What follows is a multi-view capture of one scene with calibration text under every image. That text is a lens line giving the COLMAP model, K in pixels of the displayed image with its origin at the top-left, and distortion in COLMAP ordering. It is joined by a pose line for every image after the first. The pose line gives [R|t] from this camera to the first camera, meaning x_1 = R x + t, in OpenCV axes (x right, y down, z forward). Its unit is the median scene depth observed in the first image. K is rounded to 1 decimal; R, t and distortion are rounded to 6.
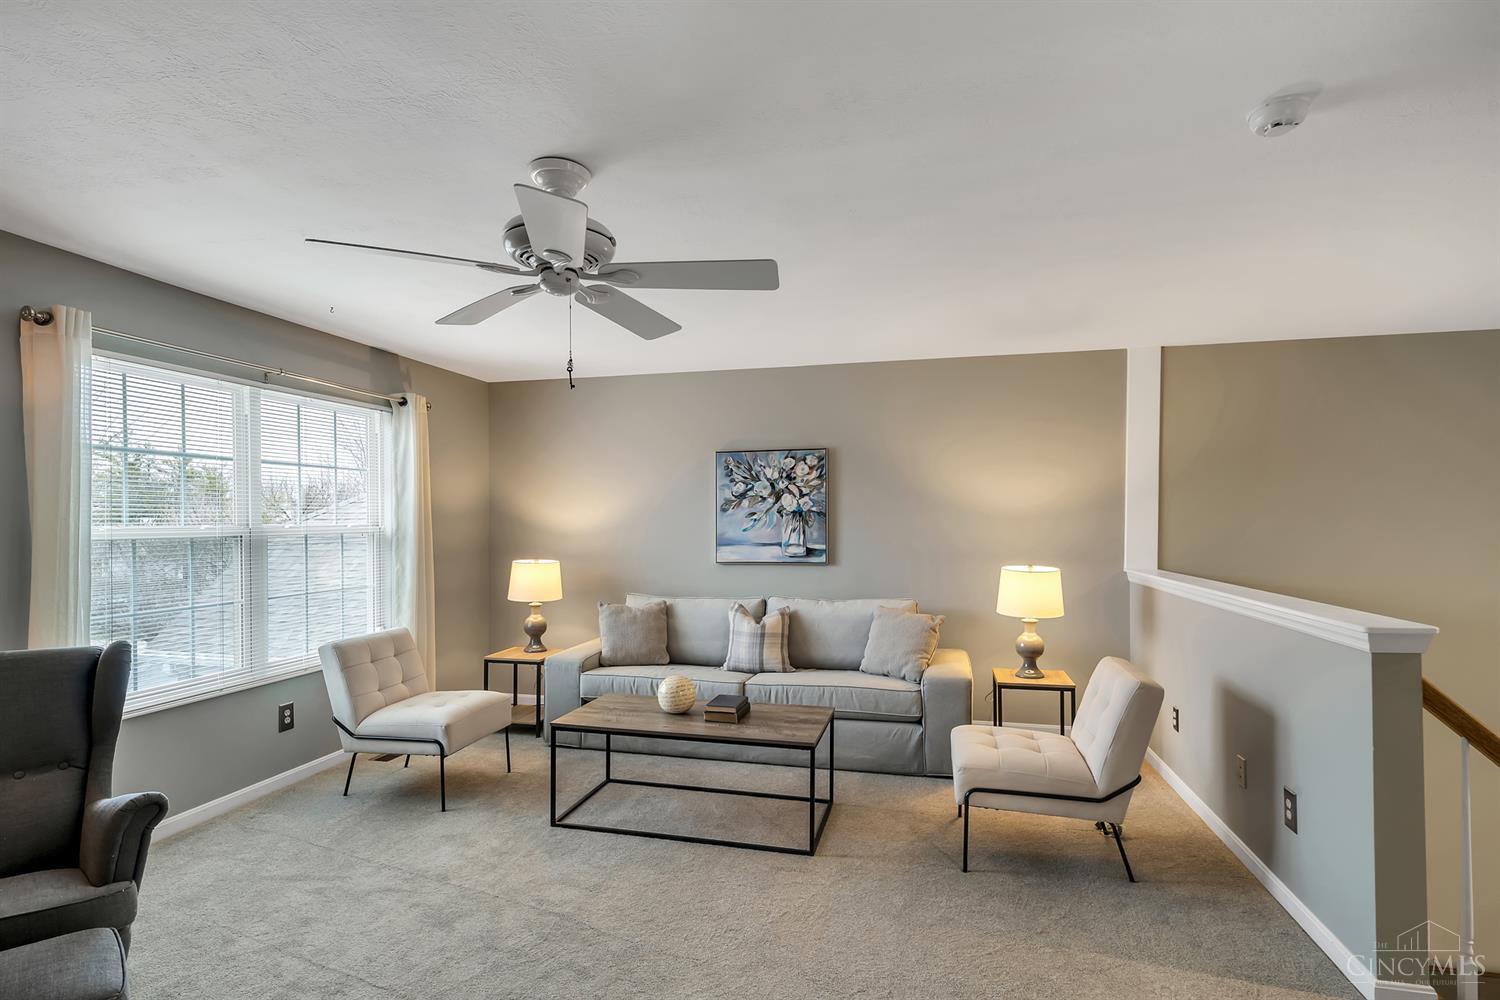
lens RADIAL K [[746.4, 0, 749.5], [0, 746.4, 511.7], [0, 0, 1]] dist [0.016594, -0.001978]
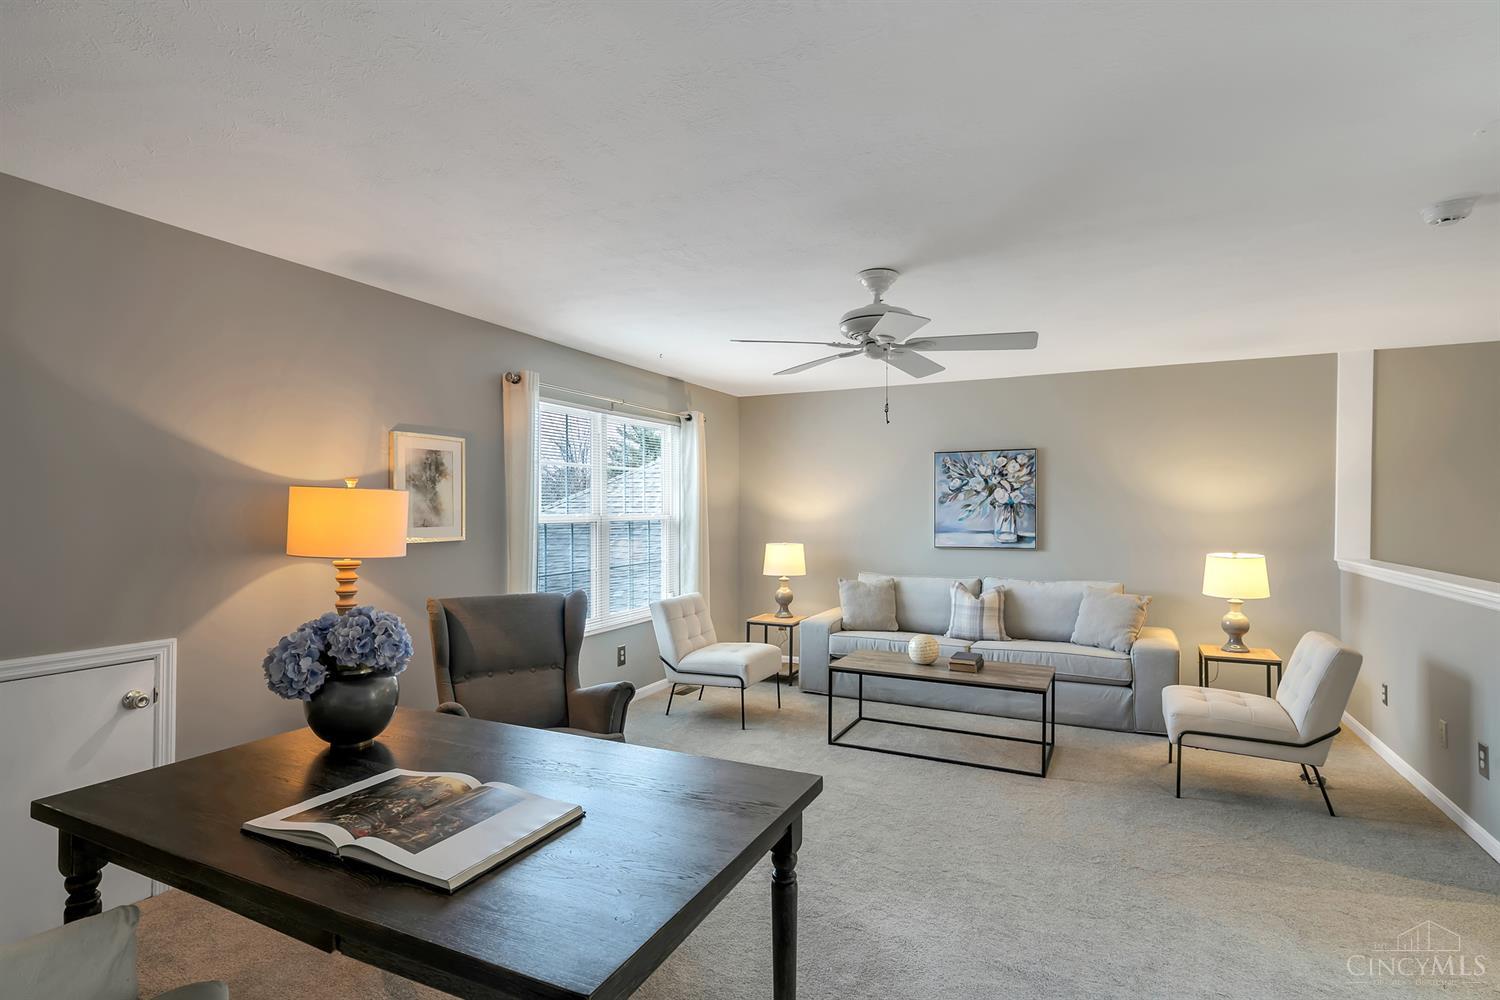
lens RADIAL K [[746.4, 0, 753.1], [0, 746.4, 497.9], [0, 0, 1]] dist [0.016594, -0.001978]
pose [[0.978036, 0.000223, -0.208438, -0.107290], [-0.000424, 0.999999, -0.000923, -0.010114], [0.208438, 0.000991, 0.978035, -0.275948]]
